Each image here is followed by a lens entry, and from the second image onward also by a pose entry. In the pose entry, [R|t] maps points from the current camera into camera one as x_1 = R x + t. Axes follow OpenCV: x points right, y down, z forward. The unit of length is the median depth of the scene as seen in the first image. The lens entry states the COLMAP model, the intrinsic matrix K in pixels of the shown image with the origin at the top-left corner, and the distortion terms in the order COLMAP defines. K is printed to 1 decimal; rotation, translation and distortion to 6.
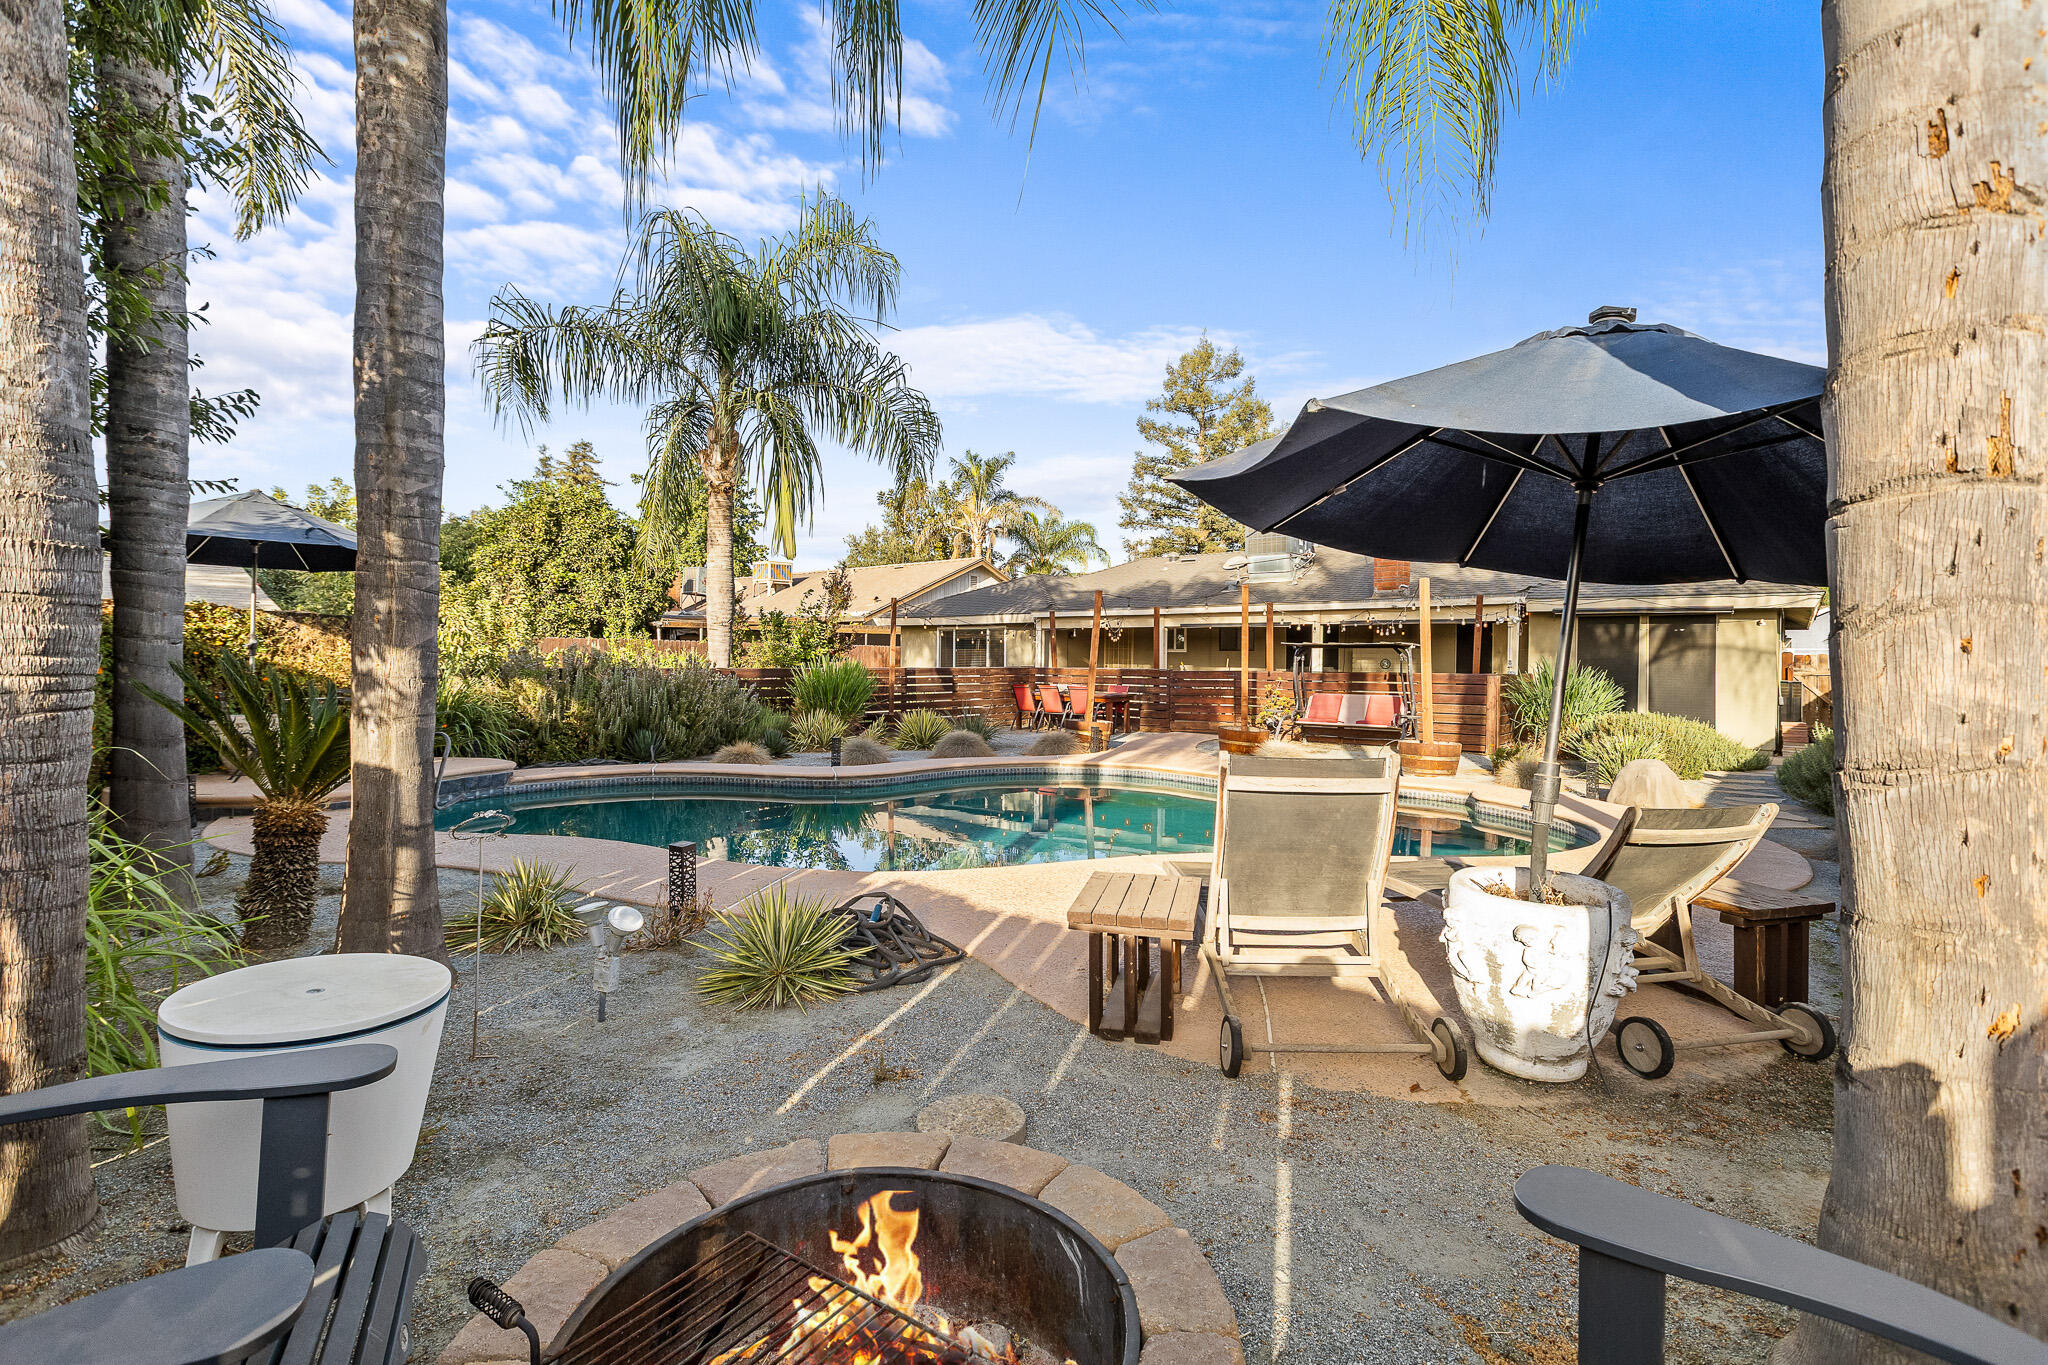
lens RADIAL K [[921.0, 0, 1024.5], [0, 921.0, 668.2], [0, 0, 1]] dist [0.000844, 0.000502]
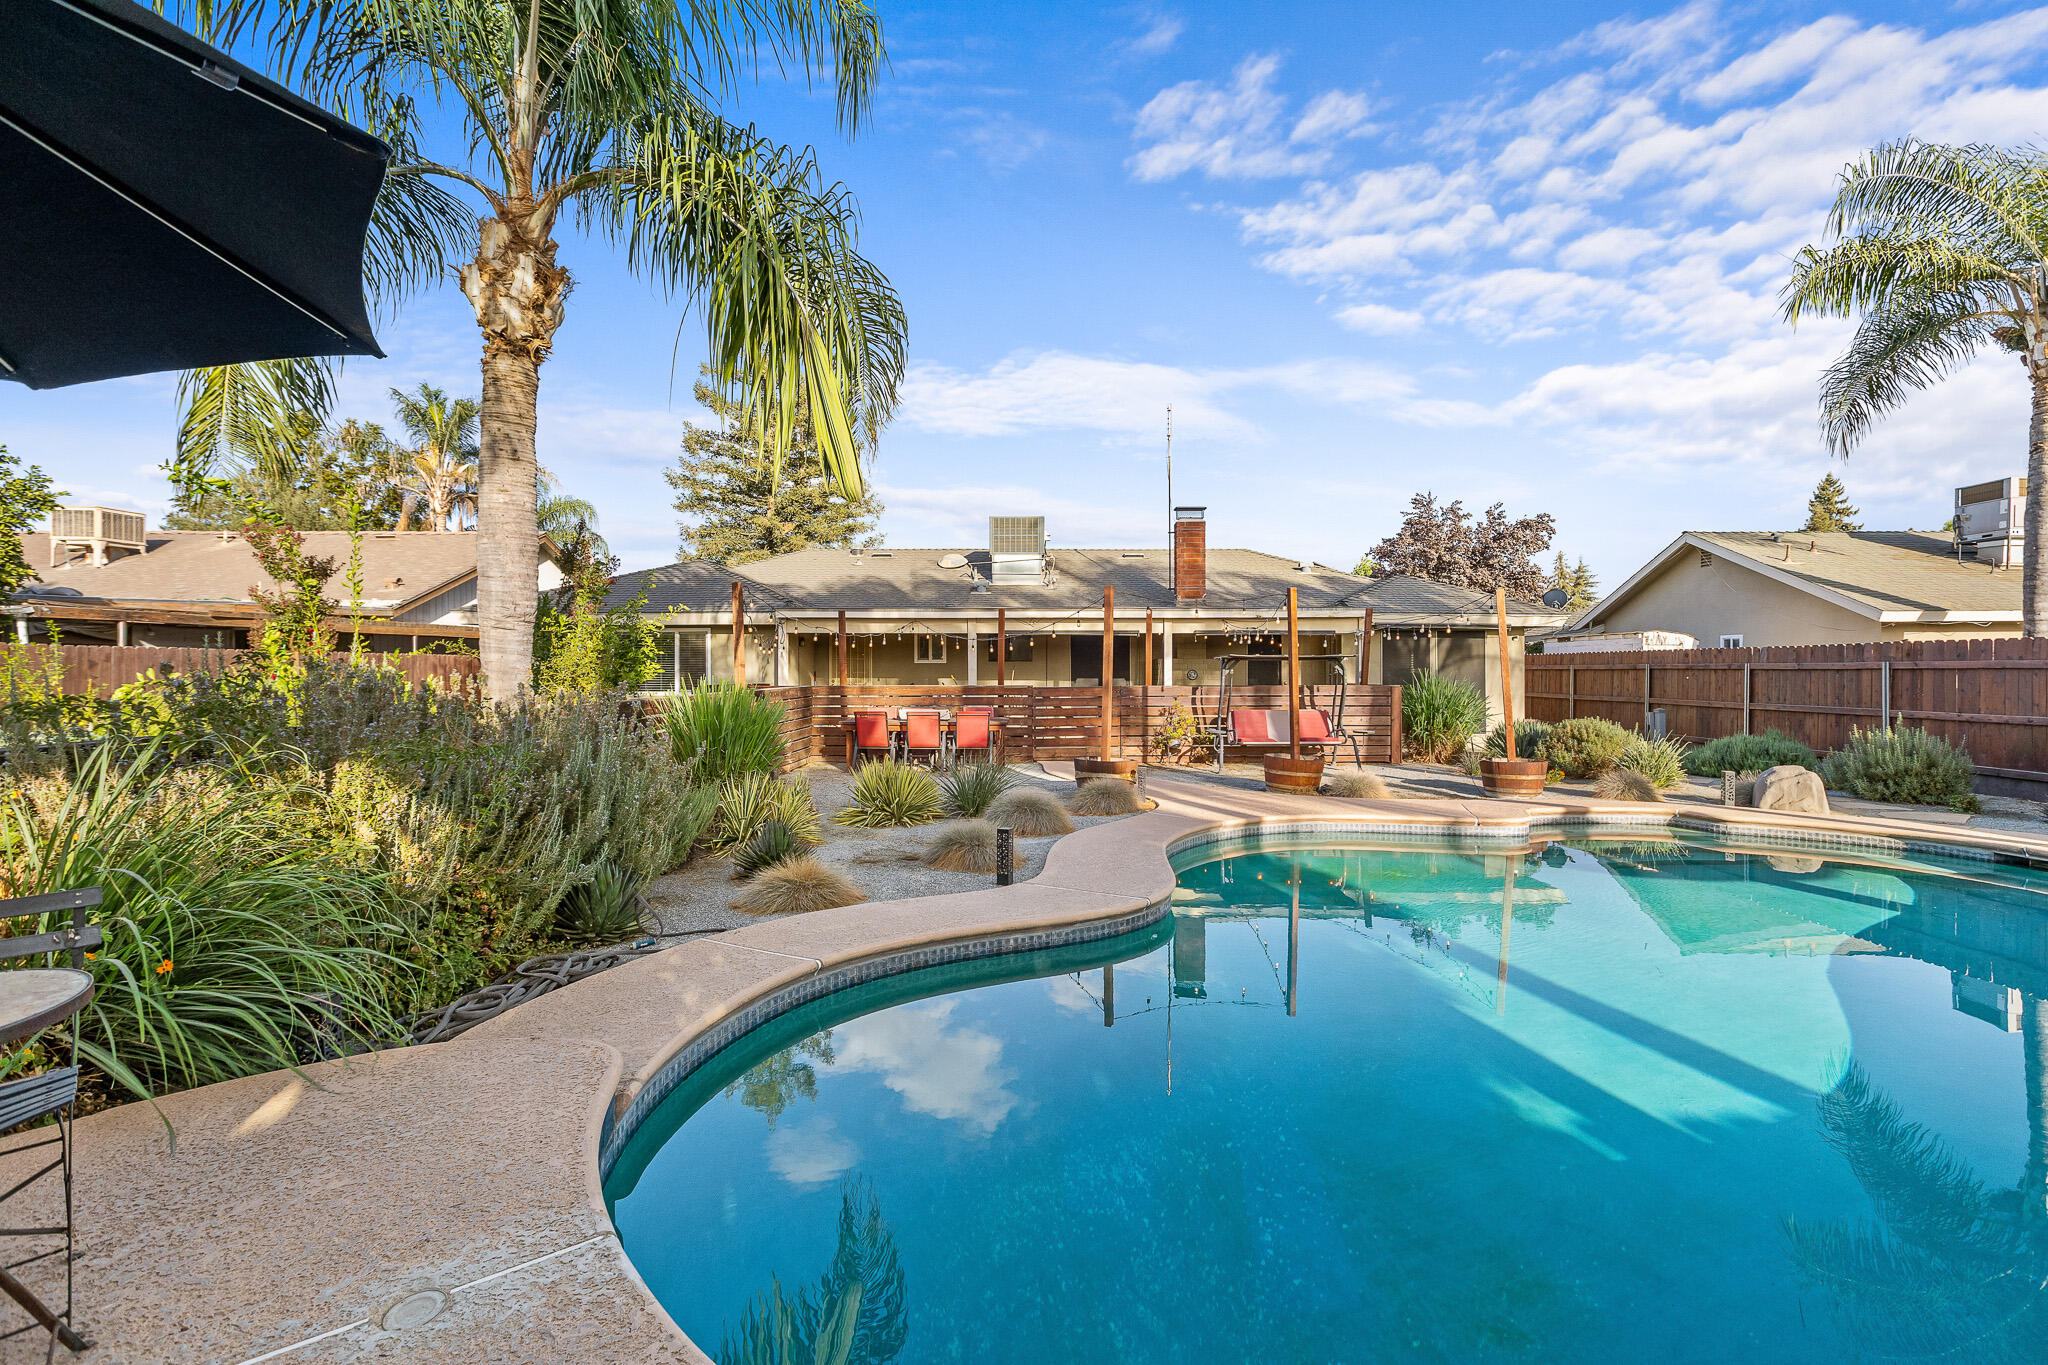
lens RADIAL K [[907.1, 0, 1007.6], [0, 907.1, 643.9], [0, 0, 1]] dist [-0.004576, -0.000583]
pose [[0.766638, 0.008637, 0.642022, -0.389479], [0.015464, 0.999371, -0.031911, -0.010872], [-0.641893, 0.034393, 0.766022, 0.425706]]
